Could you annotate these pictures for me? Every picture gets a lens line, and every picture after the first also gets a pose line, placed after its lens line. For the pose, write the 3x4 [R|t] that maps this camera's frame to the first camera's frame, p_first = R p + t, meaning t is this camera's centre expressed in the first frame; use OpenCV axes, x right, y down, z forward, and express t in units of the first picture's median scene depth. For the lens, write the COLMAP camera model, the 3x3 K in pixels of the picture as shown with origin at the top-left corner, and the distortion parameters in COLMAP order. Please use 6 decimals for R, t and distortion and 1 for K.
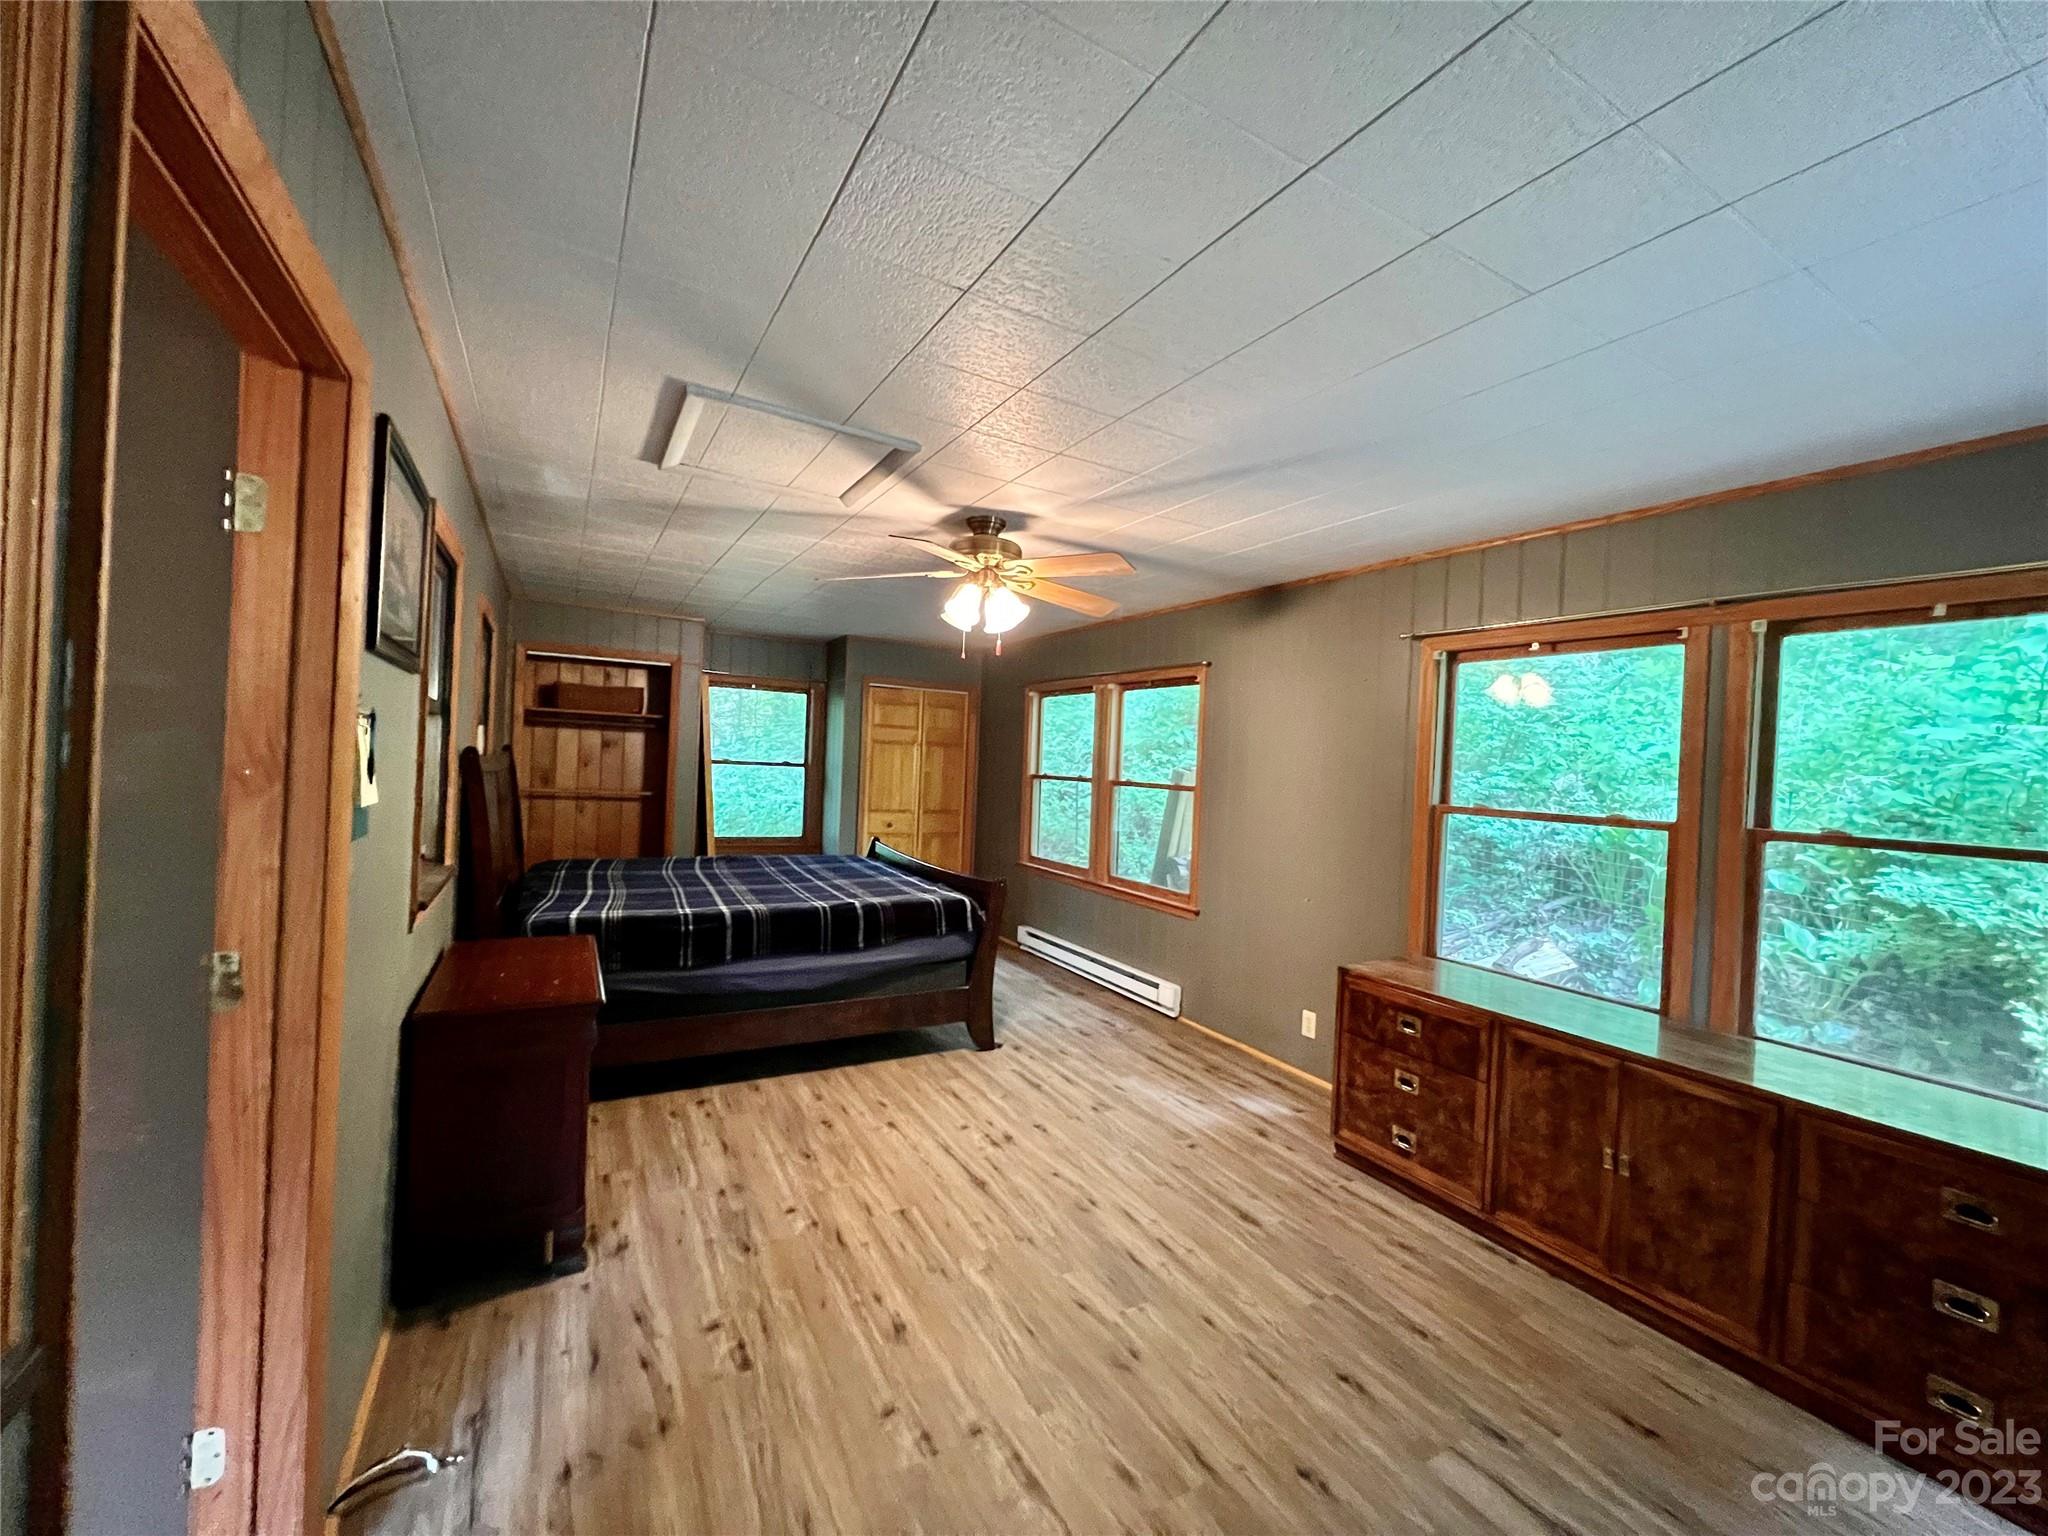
lens RADIAL K [[817.8, 0, 1021.6], [0, 817.8, 766.4], [0, 0, 1]] dist [-0.003217, -0.000353]
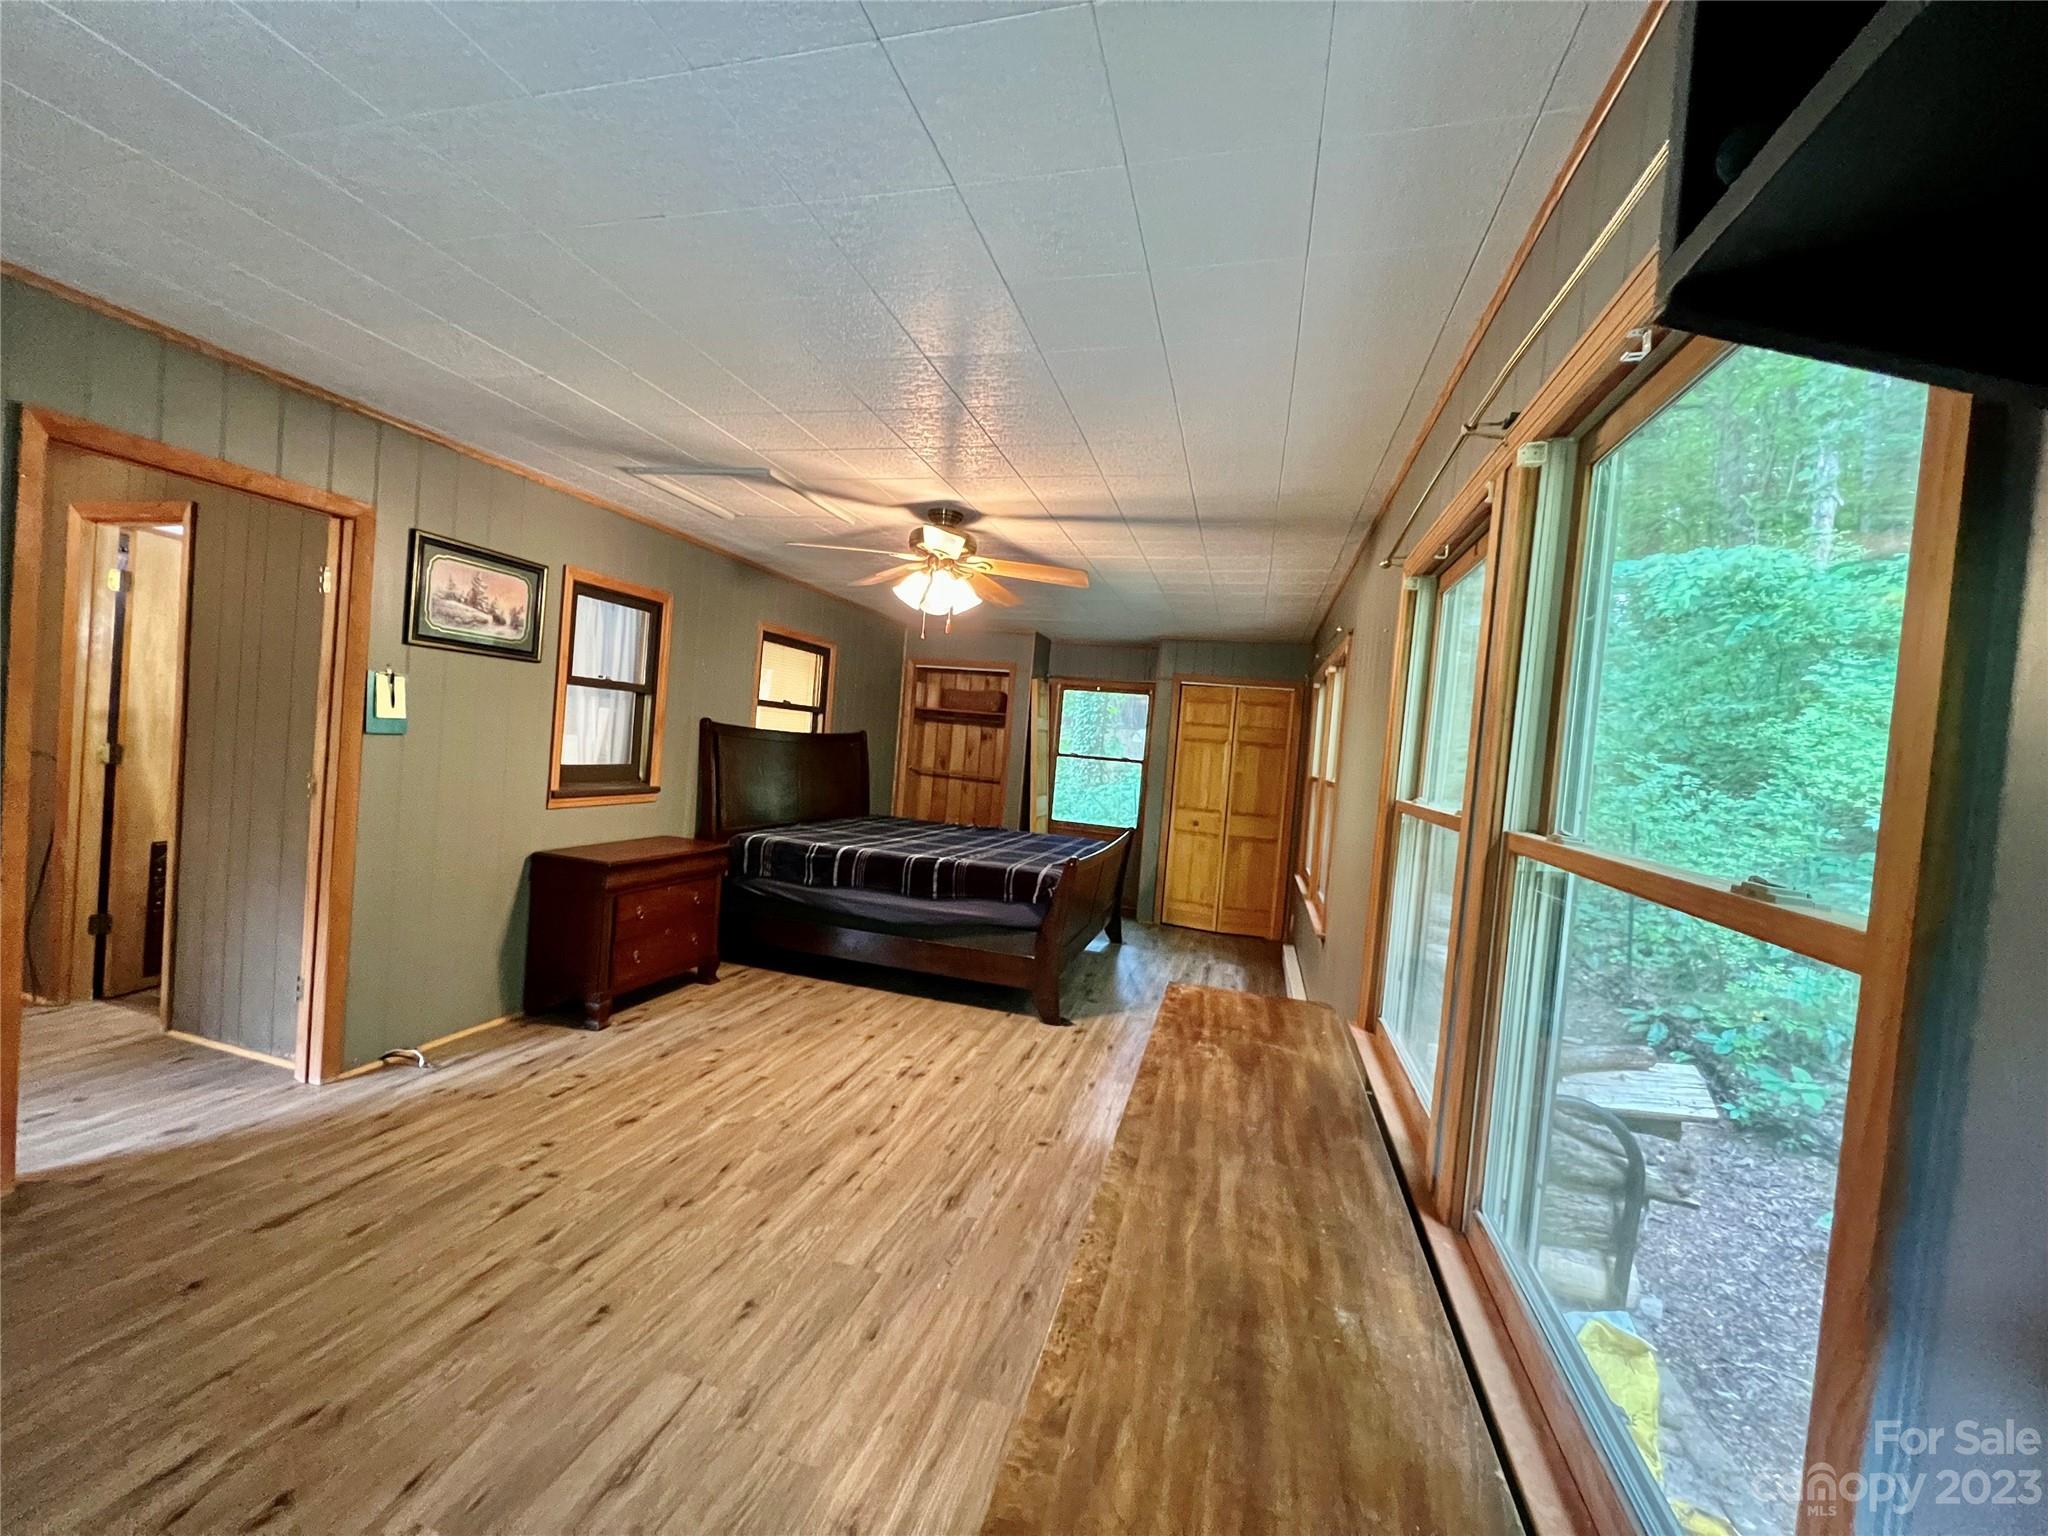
lens RADIAL K [[817.8, 0, 1021.6], [0, 817.8, 766.4], [0, 0, 1]] dist [-0.003217, -0.000353]
pose [[0.705515, 0.034055, -0.707876, 0.783293], [-0.055126, 0.998456, -0.006907, 0.042095], [0.706548, 0.043895, 0.706303, 0.290430]]
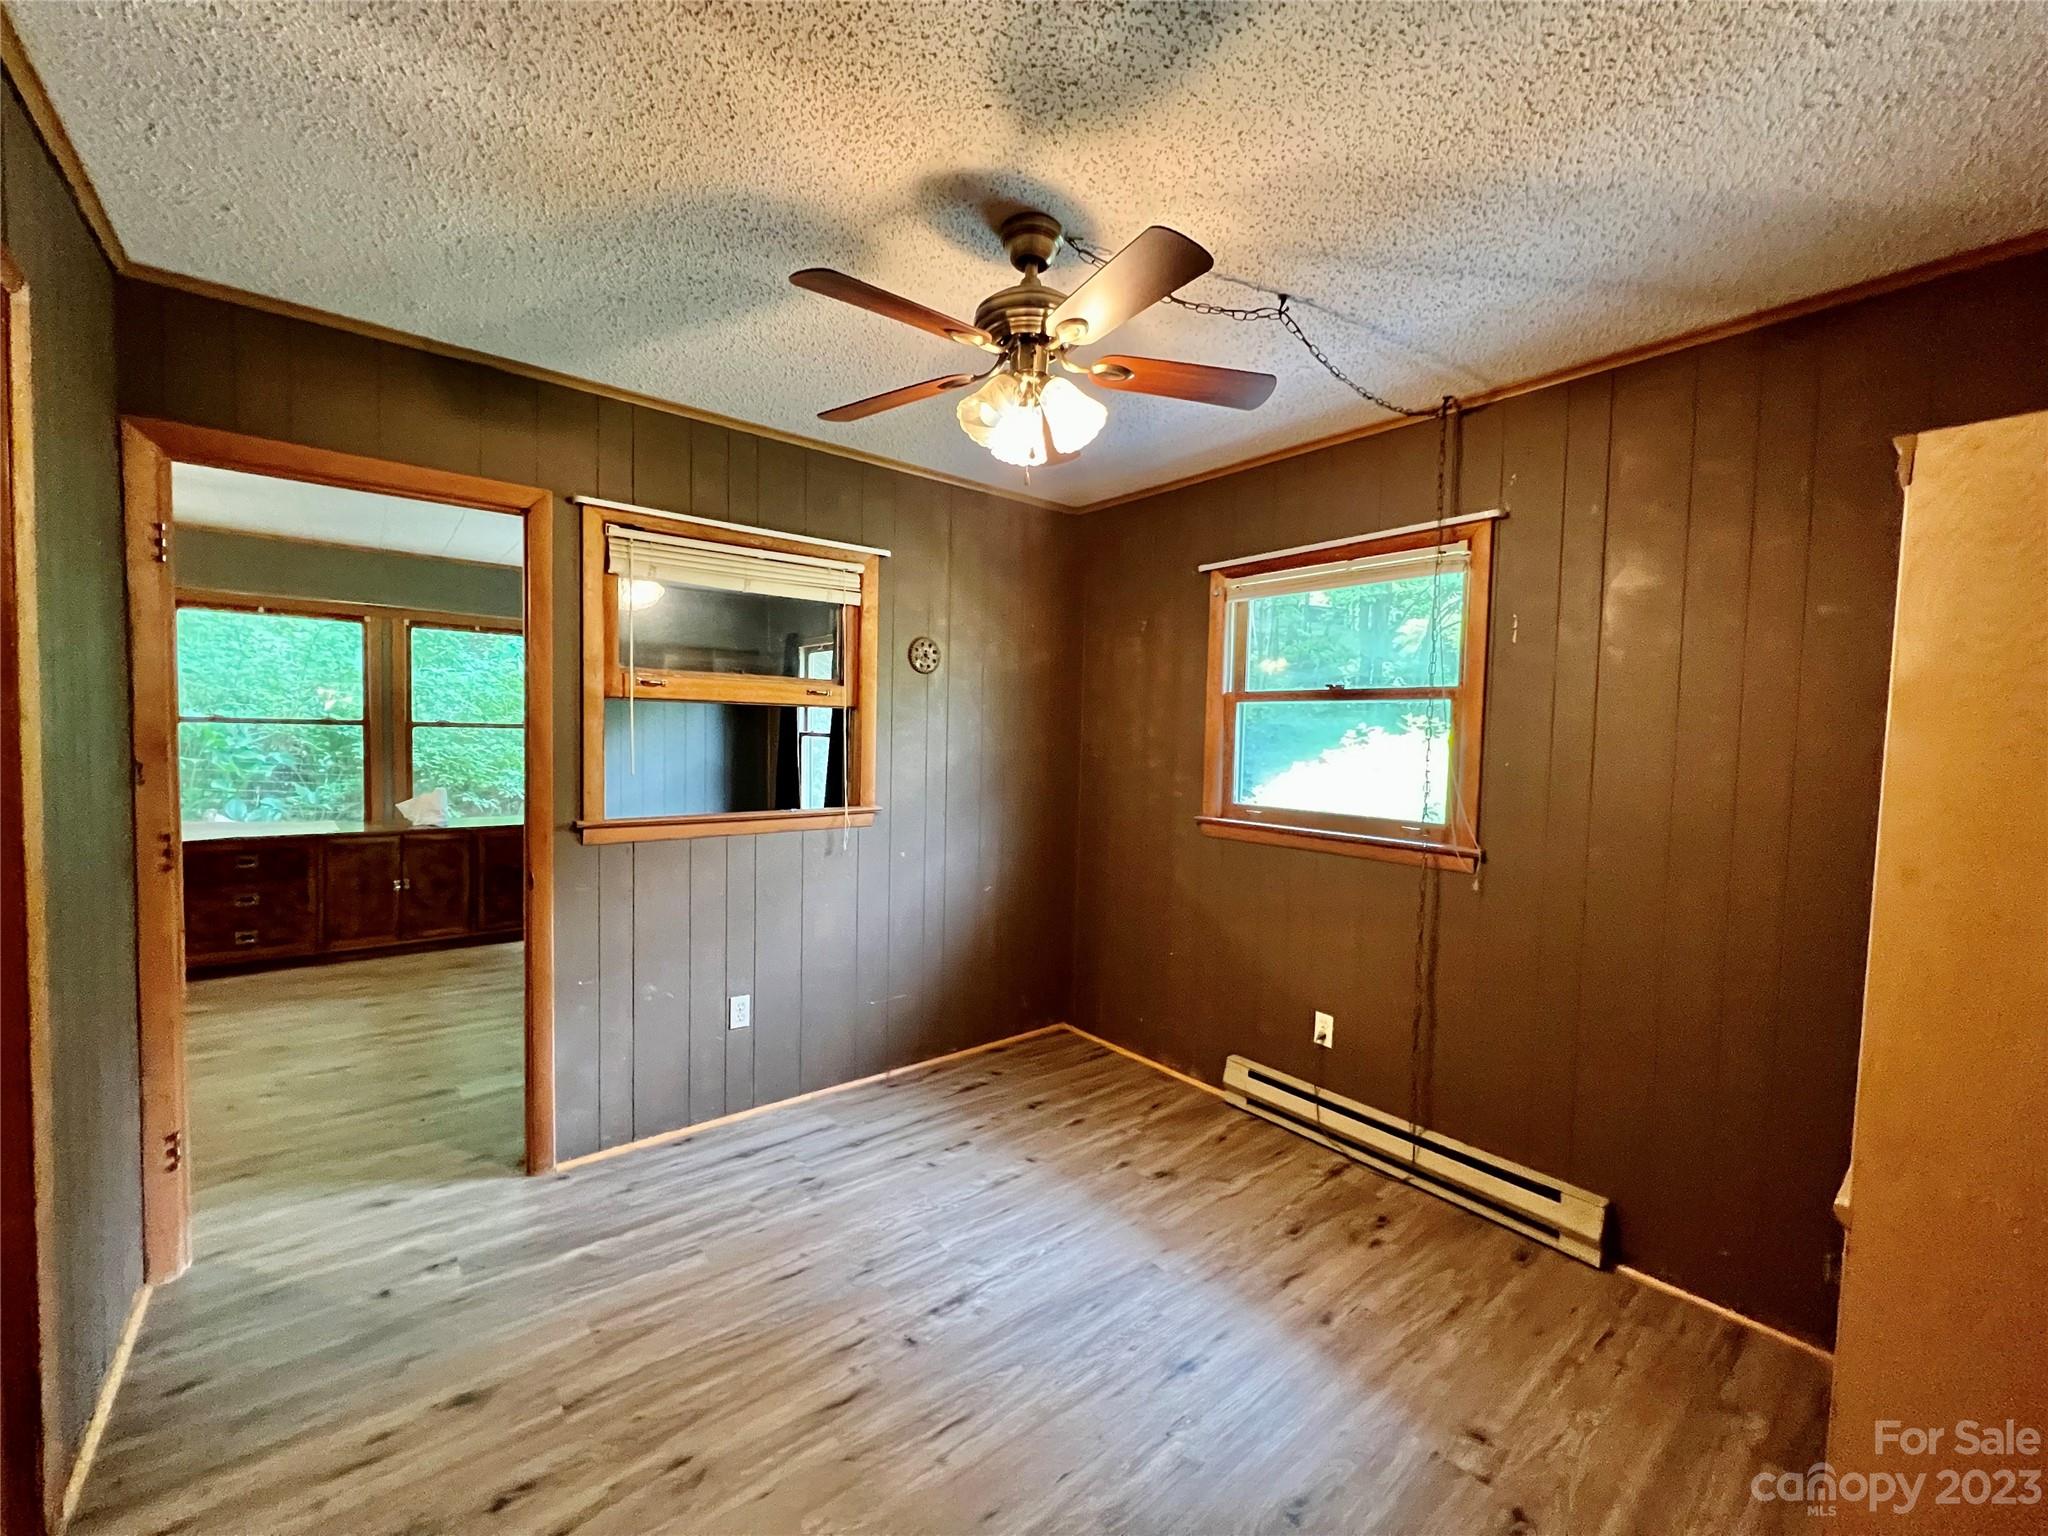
lens RADIAL K [[817.8, 0, 1021.6], [0, 817.8, 766.4], [0, 0, 1]] dist [-0.003217, -0.000353]
pose [[-0.161139, -0.095703, 0.982281, -1.069032], [-0.028773, 0.995320, 0.092253, -0.034746], [-0.986512, -0.013398, -0.163139, -0.145633]]
